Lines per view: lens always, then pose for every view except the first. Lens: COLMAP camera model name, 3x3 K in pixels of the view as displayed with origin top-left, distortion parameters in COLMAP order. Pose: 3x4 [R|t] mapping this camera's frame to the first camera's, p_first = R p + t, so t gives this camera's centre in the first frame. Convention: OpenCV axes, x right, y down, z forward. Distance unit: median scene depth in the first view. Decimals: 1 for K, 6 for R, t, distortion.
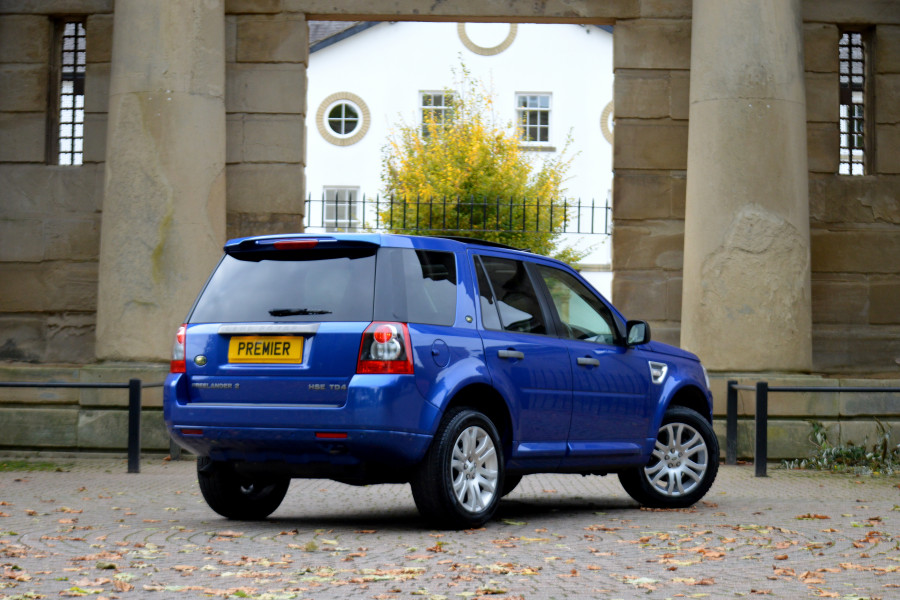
lens RADIAL K [[2259.5, 0, 452.4], [0, 2259.5, 301.4], [0, 0, 1]] dist [-0.248942, -0.372852]
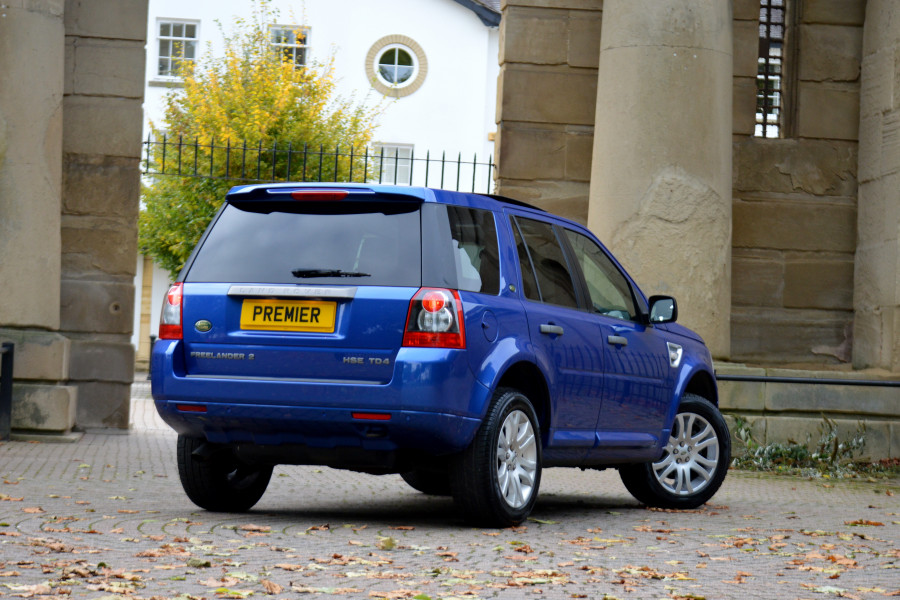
lens RADIAL K [[2596.9, 0, 449.5], [0, 2596.9, 318.4], [0, 0, 1]] dist [0.008015, 0.044966]
pose [[0.989714, 0.031877, 0.139463, -0.090980], [-0.034508, 0.999268, 0.016489, 0.002214], [-0.138835, -0.021132, 0.990090, 0.002046]]
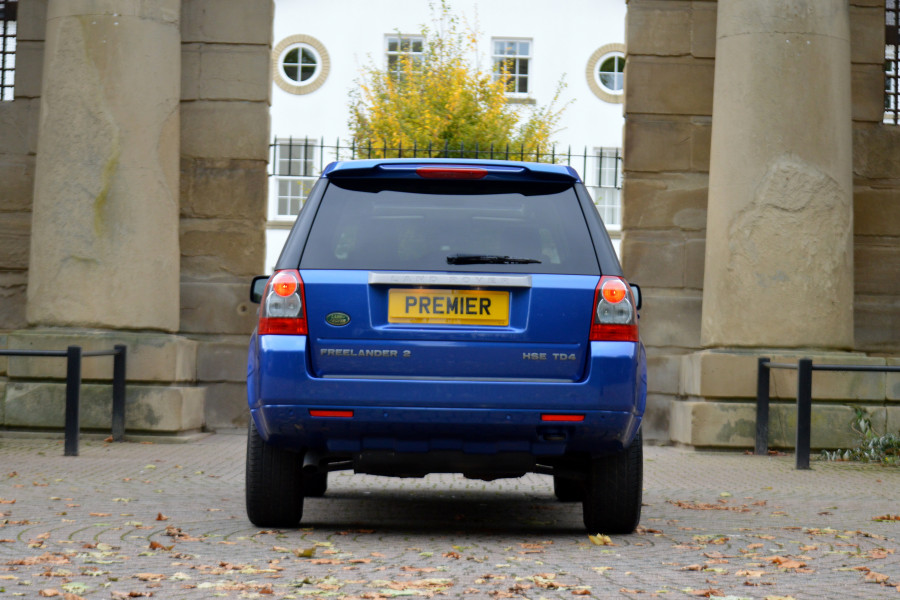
lens RADIAL K [[2447.8, 0, 451.0], [0, 2447.8, 302.4], [0, 0, 1]] dist [-0.271930, 0.028402]
pose [[0.999721, 0.013337, 0.019516, -0.013901], [-0.013559, 0.999844, 0.011310, 0.004696], [-0.019362, -0.011571, 0.999746, 0.061963]]
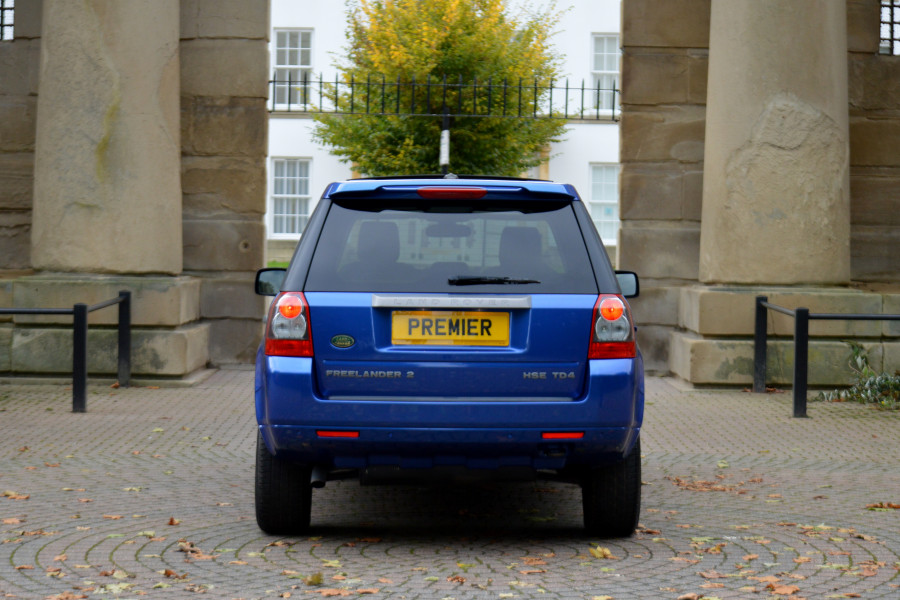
lens RADIAL K [[2460.7, 0, 449.0], [0, 2460.7, 300.5], [0, 0, 1]] dist [-0.255547, -0.315946]
pose [[0.999814, 0.000330, 0.019306, -0.014833], [-0.001708, 0.997446, 0.071403, -0.029600], [-0.019233, -0.071423, 0.997261, 0.048805]]
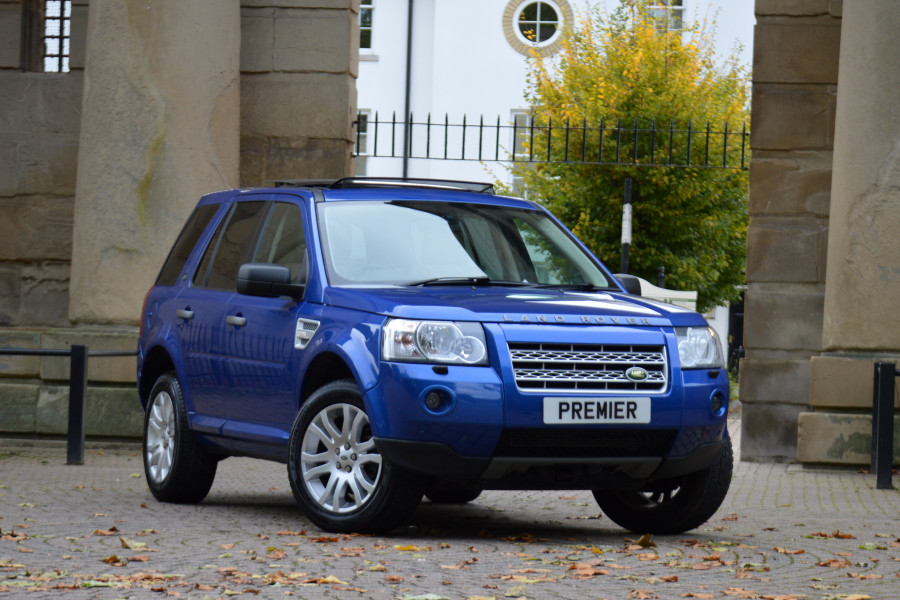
lens RADIAL K [[2946.5, 0, 419.3], [0, 2946.5, 320.2], [0, 0, 1]] dist [0.097487, -0.133073]
pose [[0.992056, 0.016392, -0.124724, 0.089736], [-0.014091, 0.999714, 0.019305, 0.003899], [0.125005, -0.017394, 0.992004, -0.003680]]
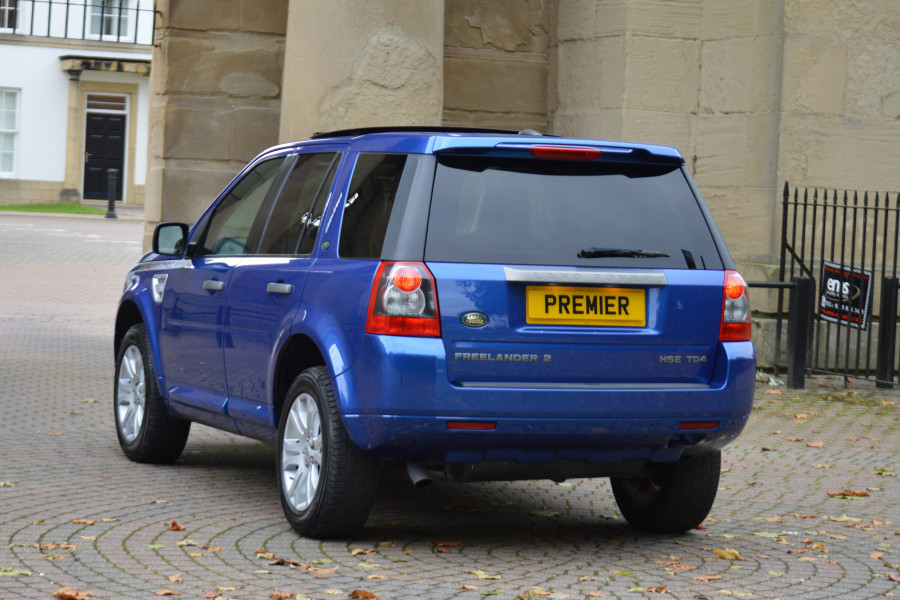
lens RADIAL K [[2712.7, 0, 451.0], [0, 2712.7, 297.9], [0, 0, 1]] dist [-0.075871, -1.239773]
pose [[0.917040, 0.012350, 0.398604, -0.219403], [-0.051050, 0.994932, 0.086623, -0.031025], [-0.395514, -0.099785, 0.913023, 0.107363]]
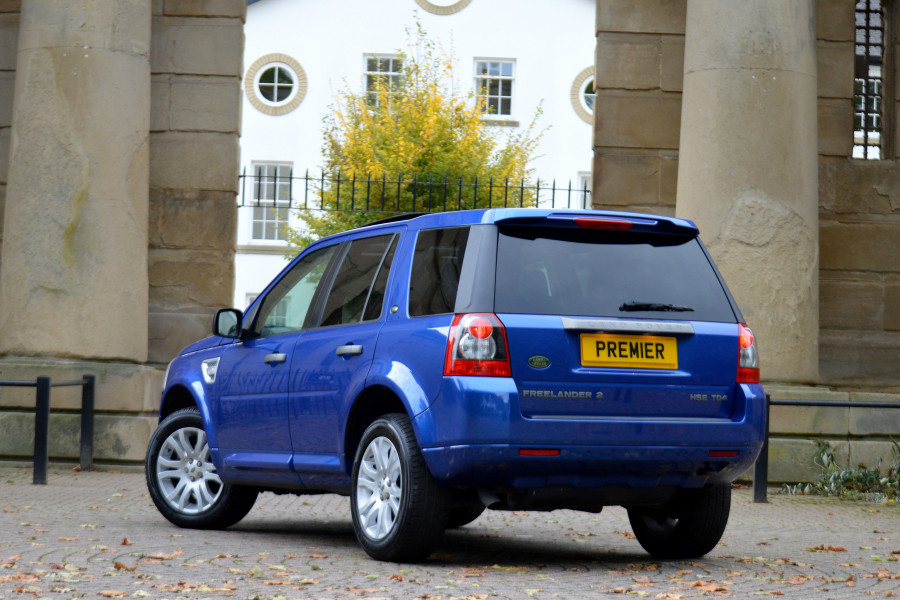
lens RADIAL K [[2588.5, 0, 421.6], [0, 2588.5, 301.2], [0, 0, 1]] dist [-0.275378, -0.082823]
pose [[0.999728, 0.019775, 0.012391, -0.006749], [-0.019794, 0.999803, 0.001359, 0.000999], [-0.012361, -0.001604, 0.999922, 0.002584]]
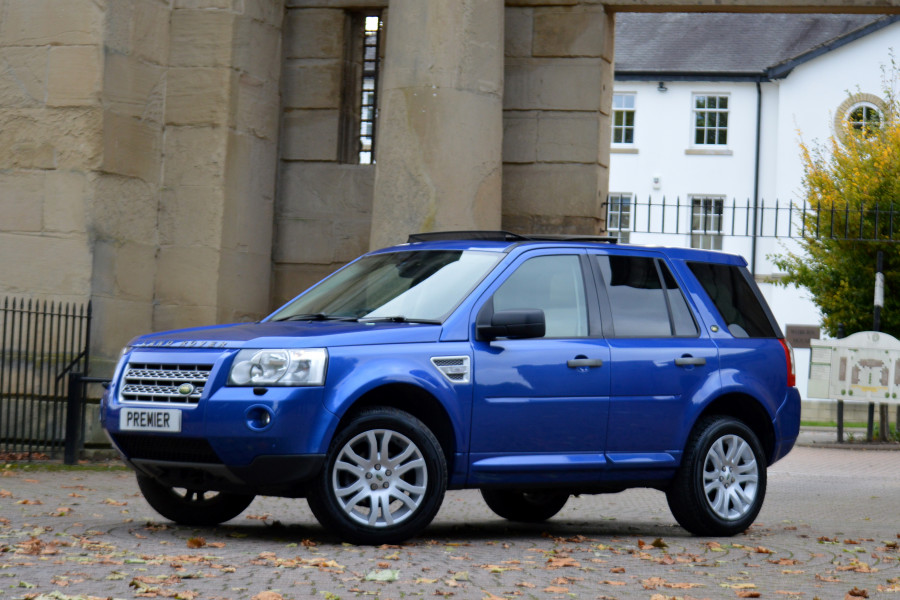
lens RADIAL K [[2447.8, 0, 451.0], [0, 2447.8, 302.4], [0, 0, 1]] dist [-0.271930, 0.028402]
pose [[0.957872, 0.017880, -0.286637, 0.177614], [-0.020428, 0.999774, -0.005902, 0.004354], [0.286467, 0.011509, 0.958021, 0.003846]]
